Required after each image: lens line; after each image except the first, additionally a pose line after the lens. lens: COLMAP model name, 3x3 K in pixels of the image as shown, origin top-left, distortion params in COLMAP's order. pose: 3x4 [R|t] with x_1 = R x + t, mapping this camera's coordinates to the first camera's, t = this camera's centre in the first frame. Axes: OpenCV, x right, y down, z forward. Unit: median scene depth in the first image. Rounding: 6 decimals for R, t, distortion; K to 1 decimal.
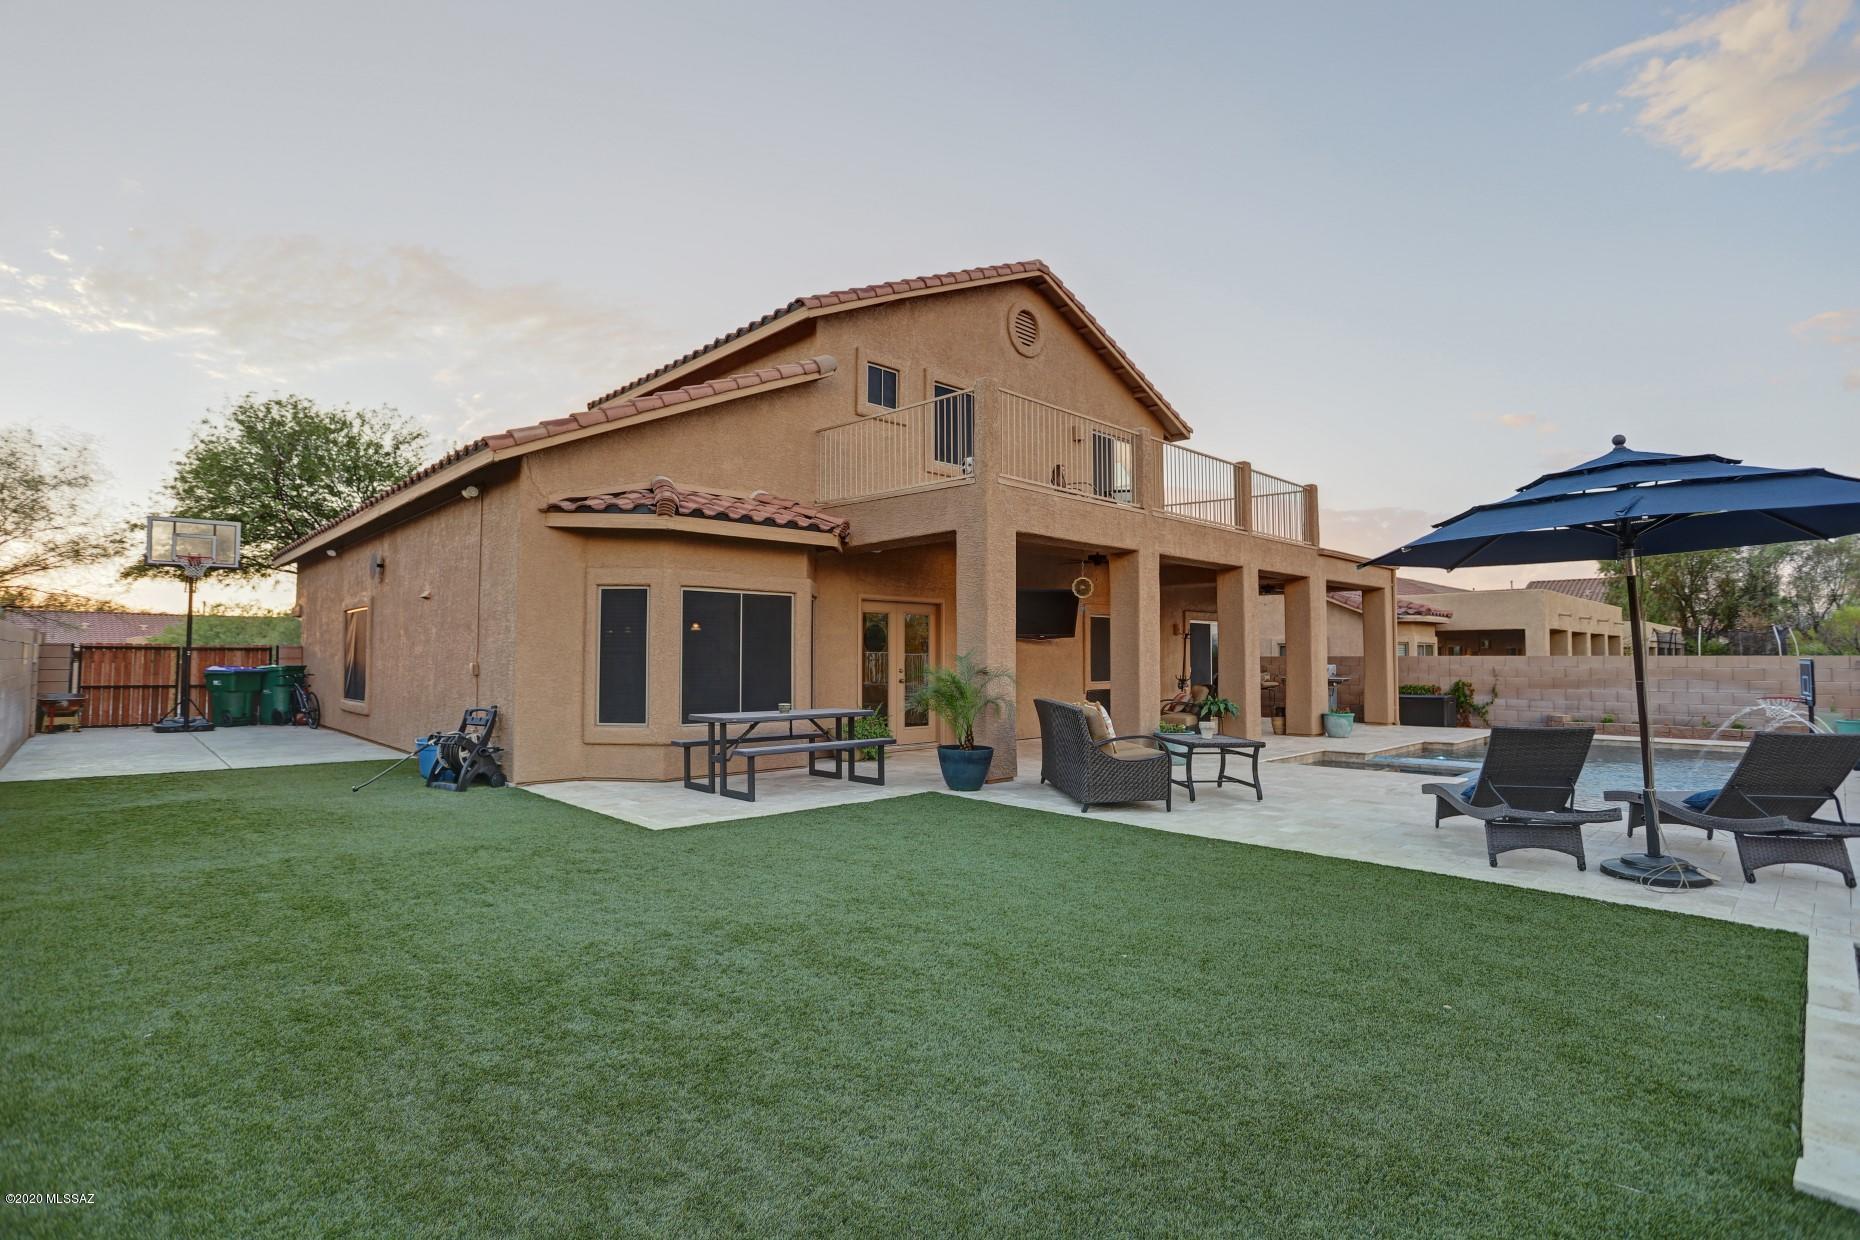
lens RADIAL K [[905.4, 0, 931.8], [0, 905.4, 615.2], [0, 0, 1]] dist [-0.068309, 0.024543]
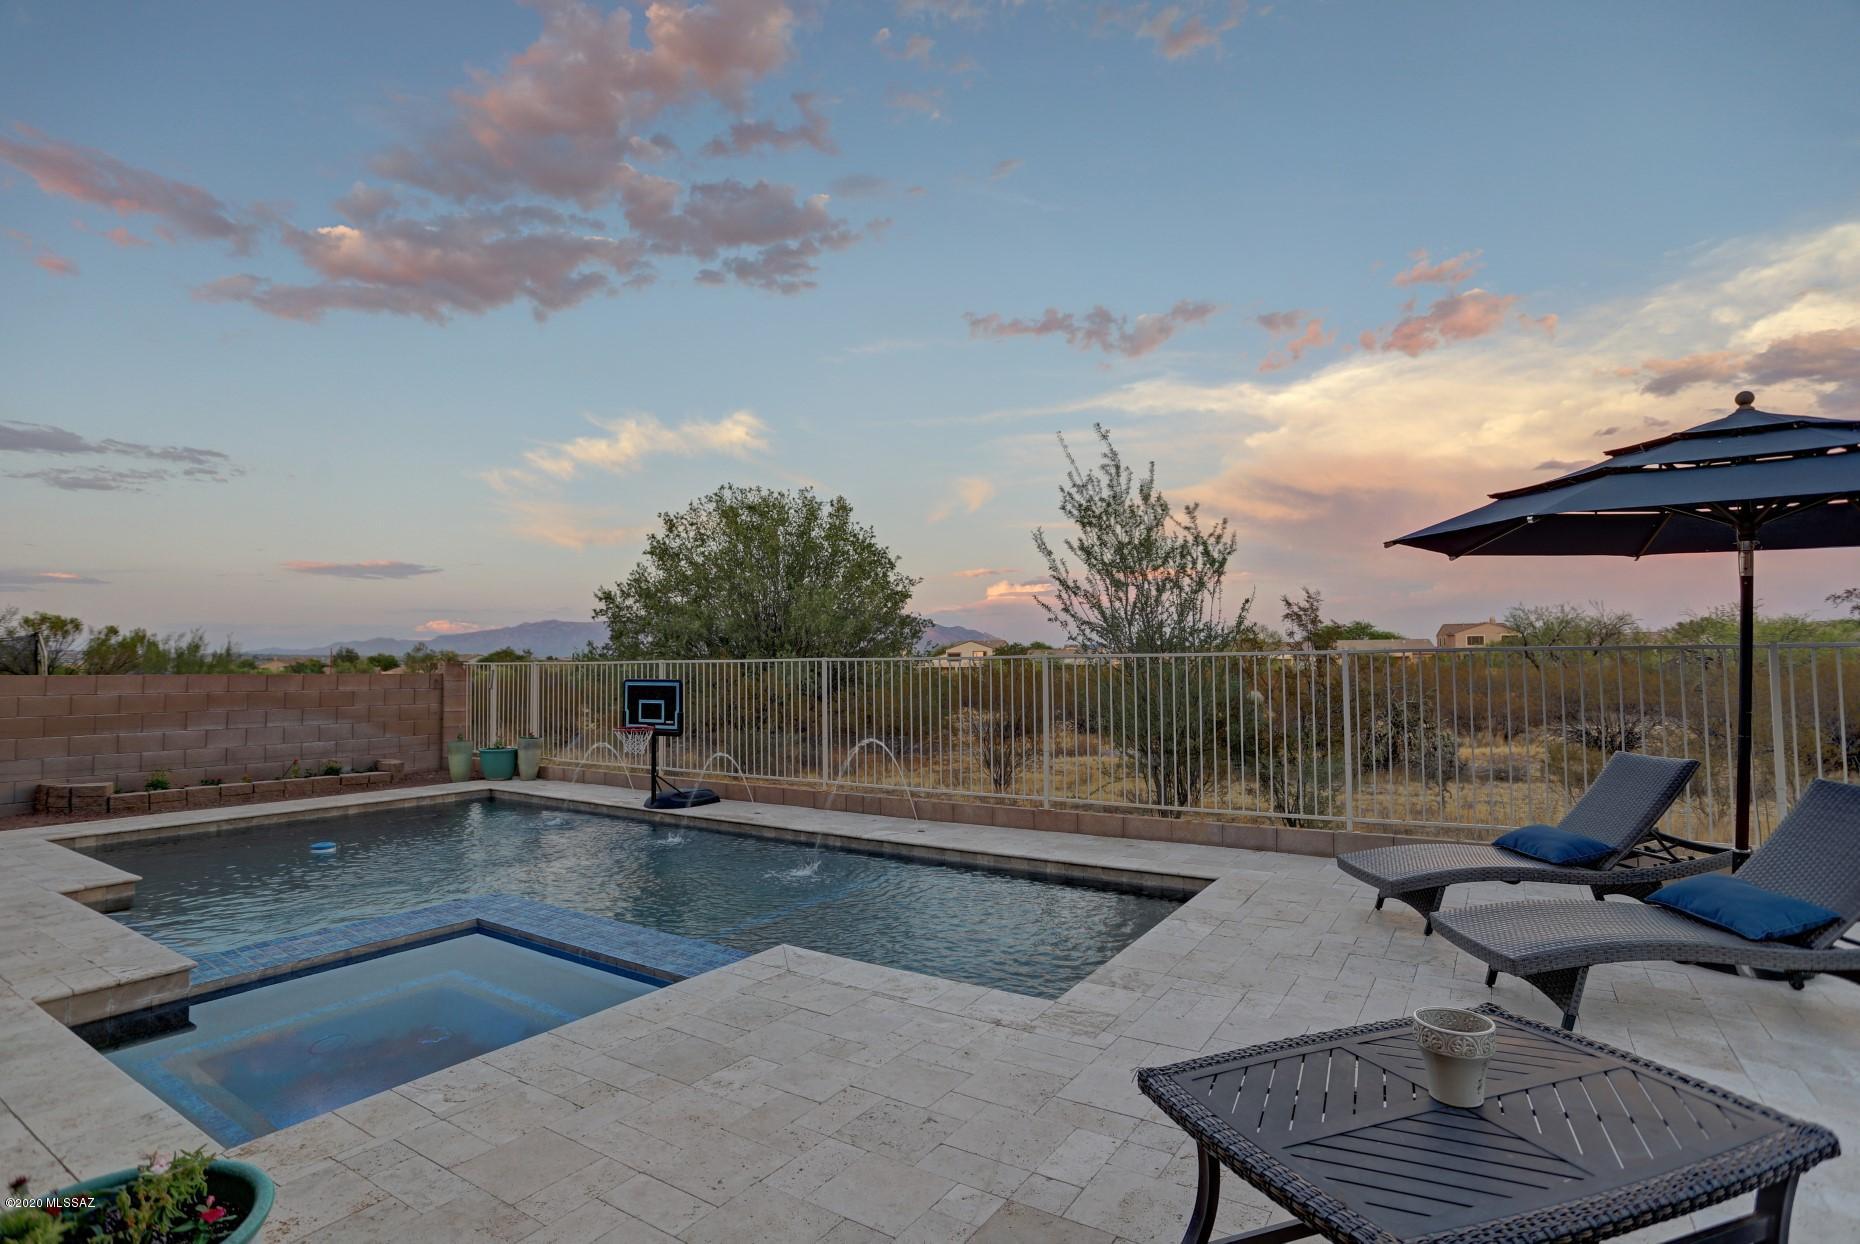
lens RADIAL K [[905.4, 0, 938.2], [0, 905.4, 604.1], [0, 0, 1]] dist [-0.068309, 0.024543]
pose [[-0.235869, 0.065825, 0.969553, 0.086721], [-0.042778, 0.996033, -0.078029, 0.027986], [-0.970843, -0.059881, -0.232118, 0.755493]]
